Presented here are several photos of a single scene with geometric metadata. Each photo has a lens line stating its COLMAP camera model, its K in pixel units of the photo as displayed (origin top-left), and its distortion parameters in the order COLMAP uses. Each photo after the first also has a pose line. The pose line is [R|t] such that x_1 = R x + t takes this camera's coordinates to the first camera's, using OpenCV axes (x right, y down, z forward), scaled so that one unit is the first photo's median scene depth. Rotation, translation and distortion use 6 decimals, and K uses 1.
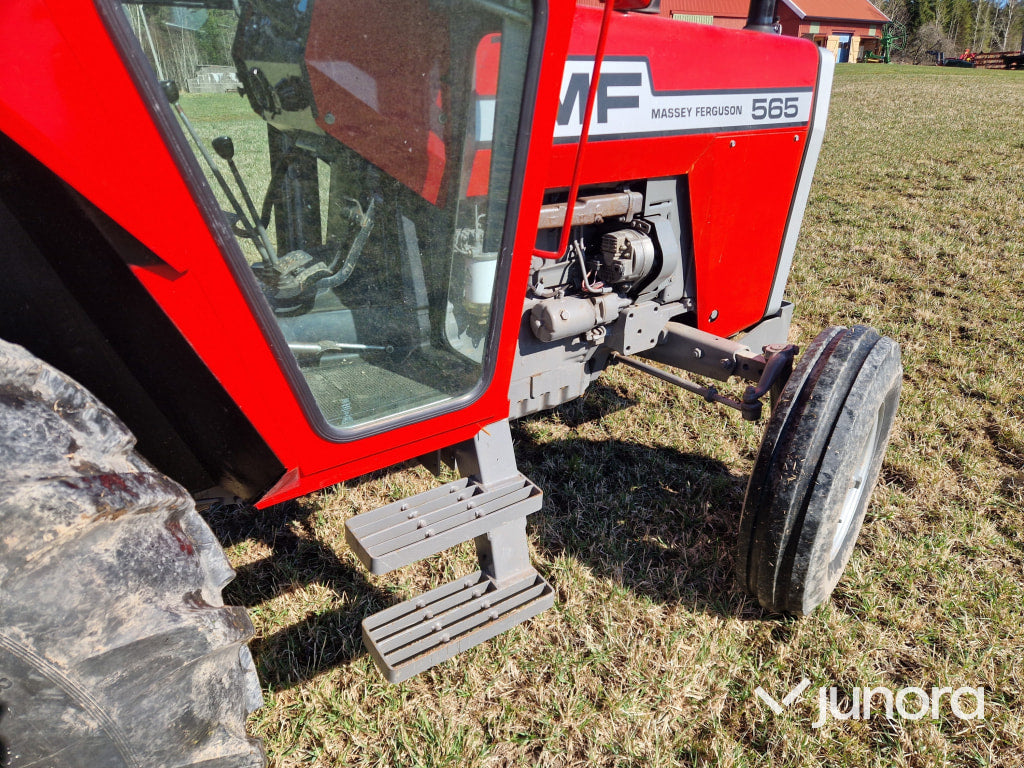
lens RADIAL K [[687.0, 0, 515.6], [0, 687.0, 386.8], [0, 0, 1]] dist [0.051113, -0.041028]
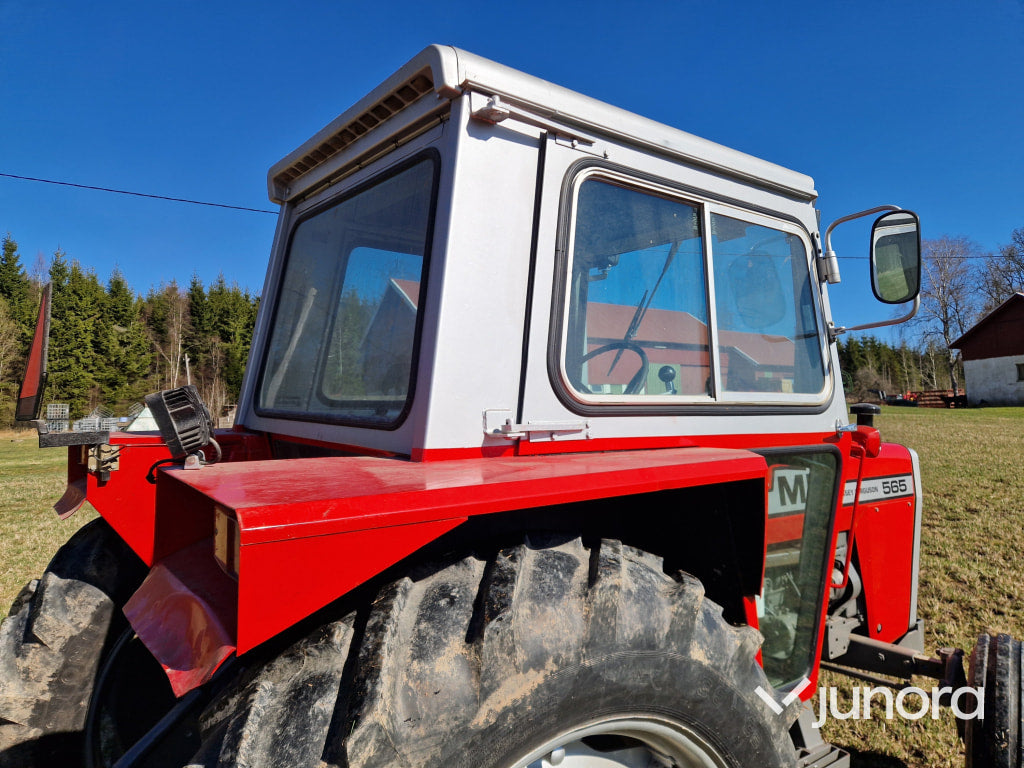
lens RADIAL K [[687.0, 0, 509.1], [0, 687.0, 375.2], [0, 0, 1]] dist [0.051113, -0.041028]
pose [[0.999871, -0.004918, 0.015299, -0.507823], [0.011307, 0.891801, -0.452287, 0.071785], [-0.011419, 0.452402, 0.891741, -0.489952]]
